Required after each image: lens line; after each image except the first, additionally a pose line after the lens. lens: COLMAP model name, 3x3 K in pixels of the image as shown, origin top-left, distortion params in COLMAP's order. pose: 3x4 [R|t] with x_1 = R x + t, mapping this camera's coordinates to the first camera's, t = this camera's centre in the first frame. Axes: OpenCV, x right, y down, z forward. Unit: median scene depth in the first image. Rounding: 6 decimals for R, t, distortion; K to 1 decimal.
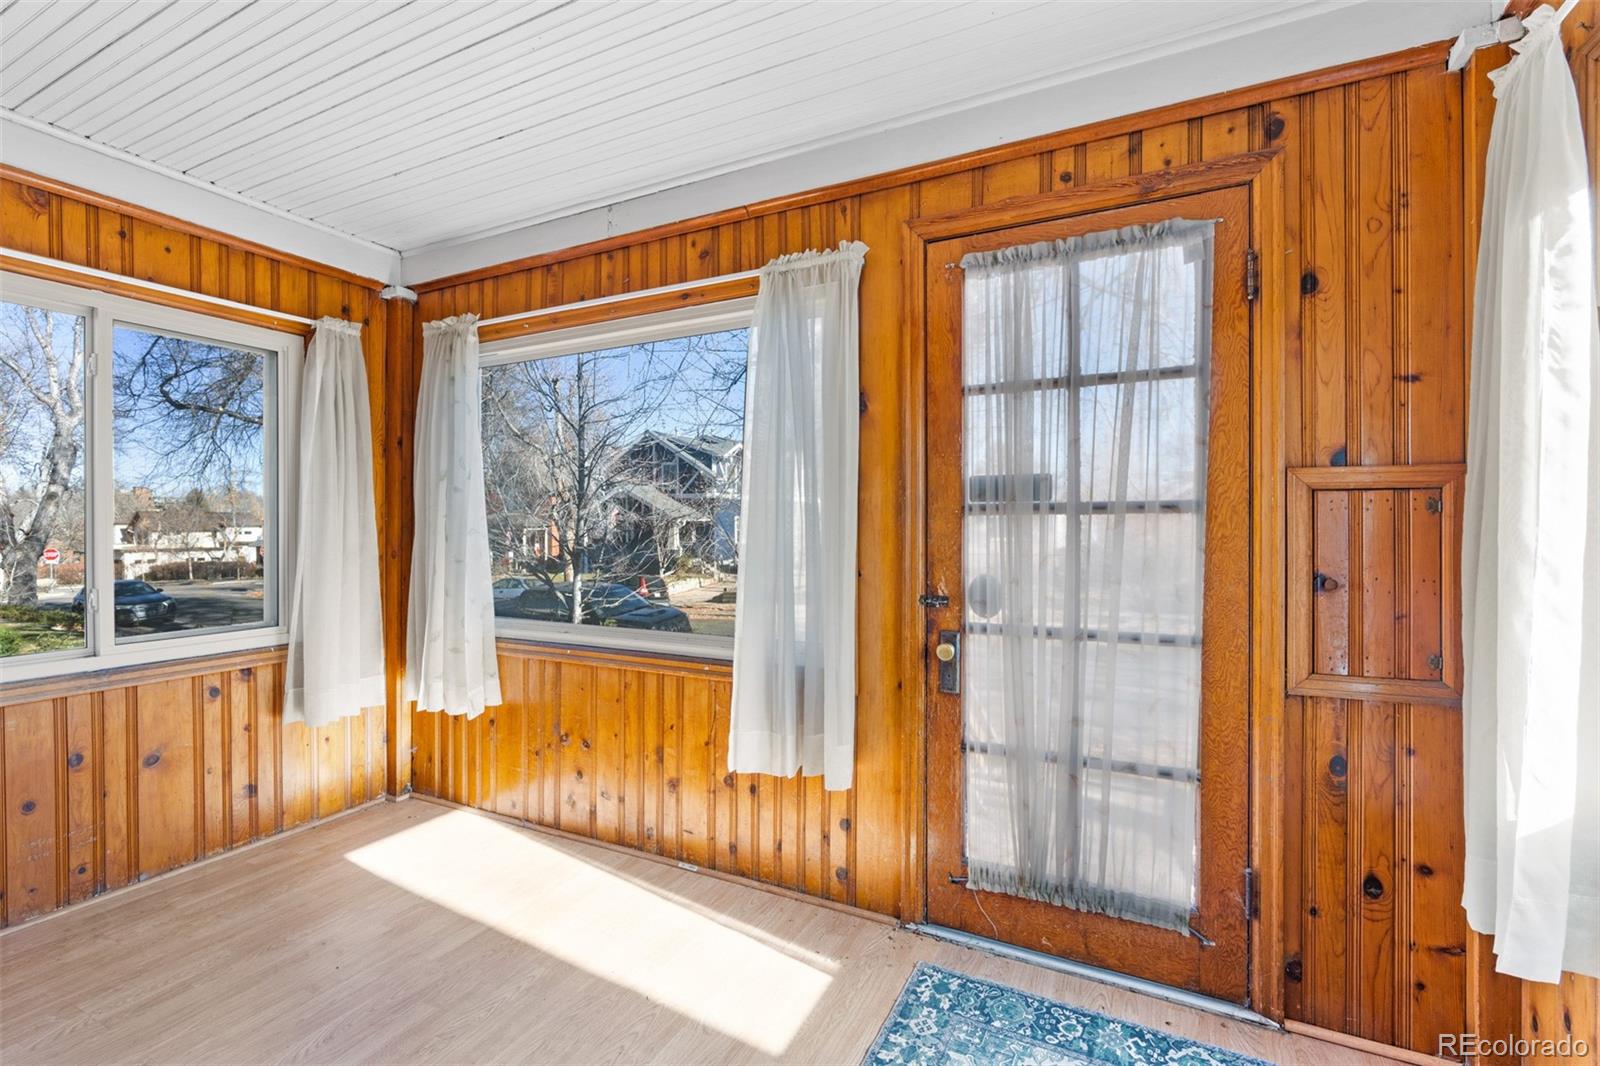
lens RADIAL K [[720.4, 0, 800.0], [0, 720.4, 533.0], [0, 0, 1]] dist [0.000784, 0.000503]
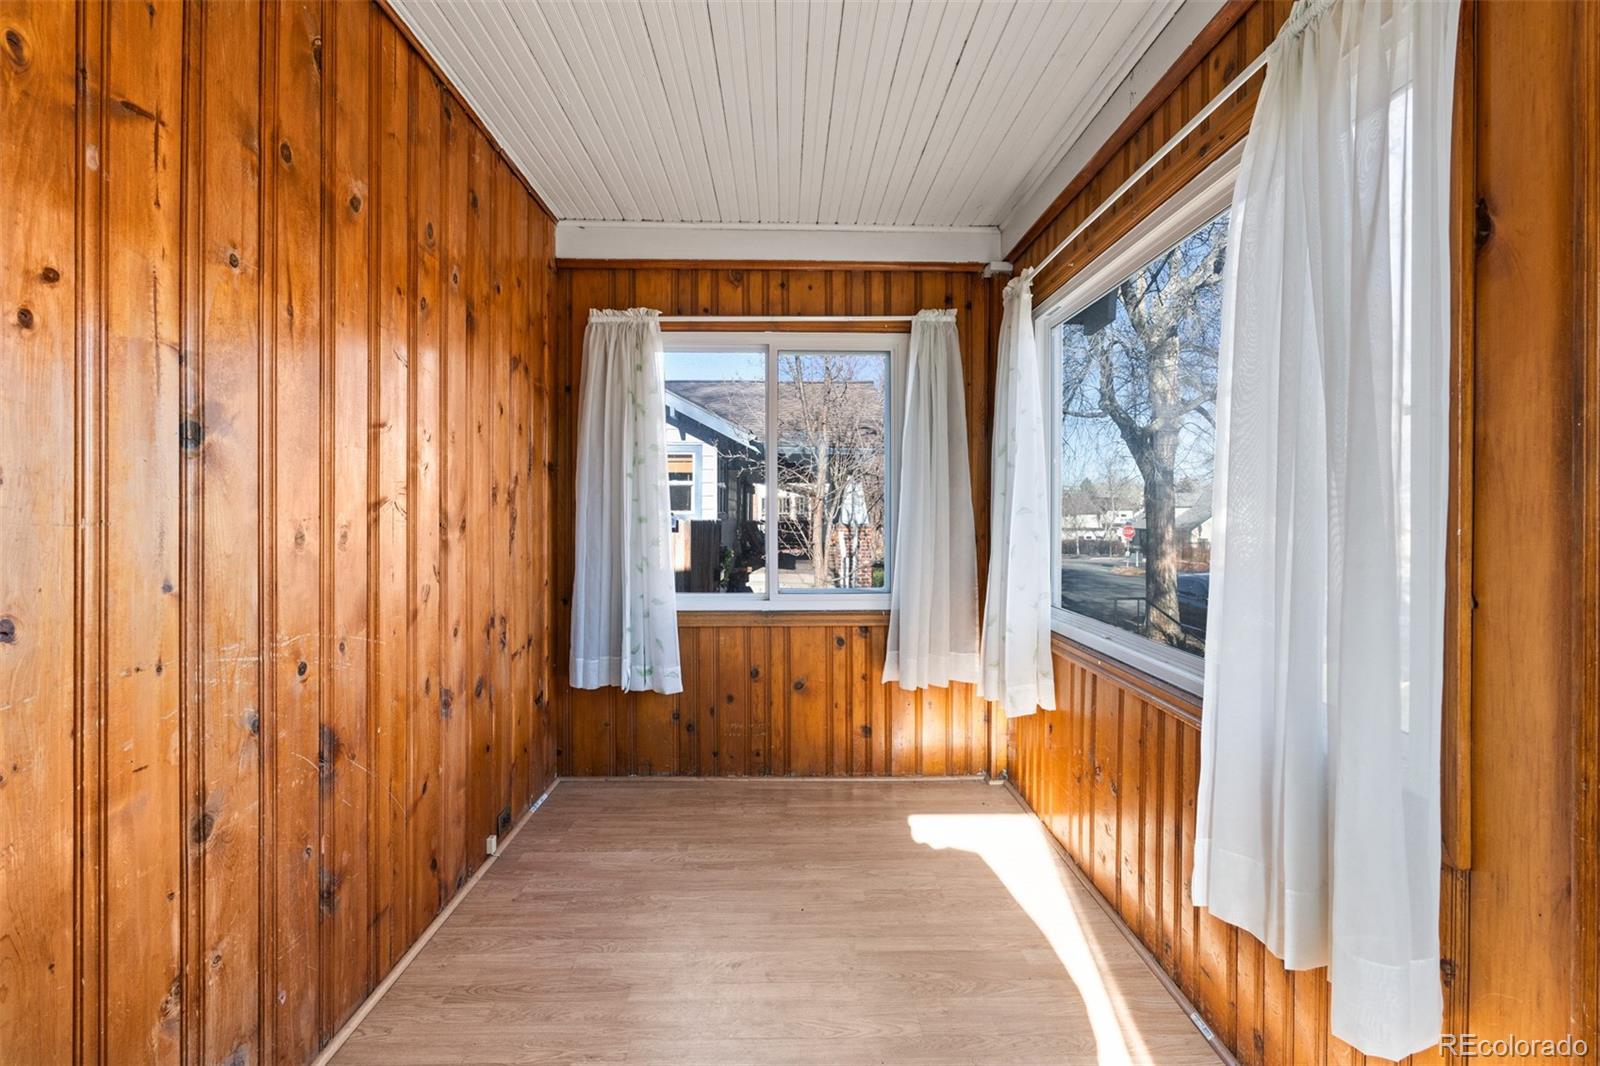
lens RADIAL K [[740.3, 0, 801.7], [0, 740.3, 511.2], [0, 0, 1]] dist [-0.001913, 0.000265]
pose [[0.469172, 0.003114, -0.883101, 0.256897], [-0.010141, 0.999947, -0.001862, 0.004136], [0.883048, 0.009829, 0.469179, 0.356512]]
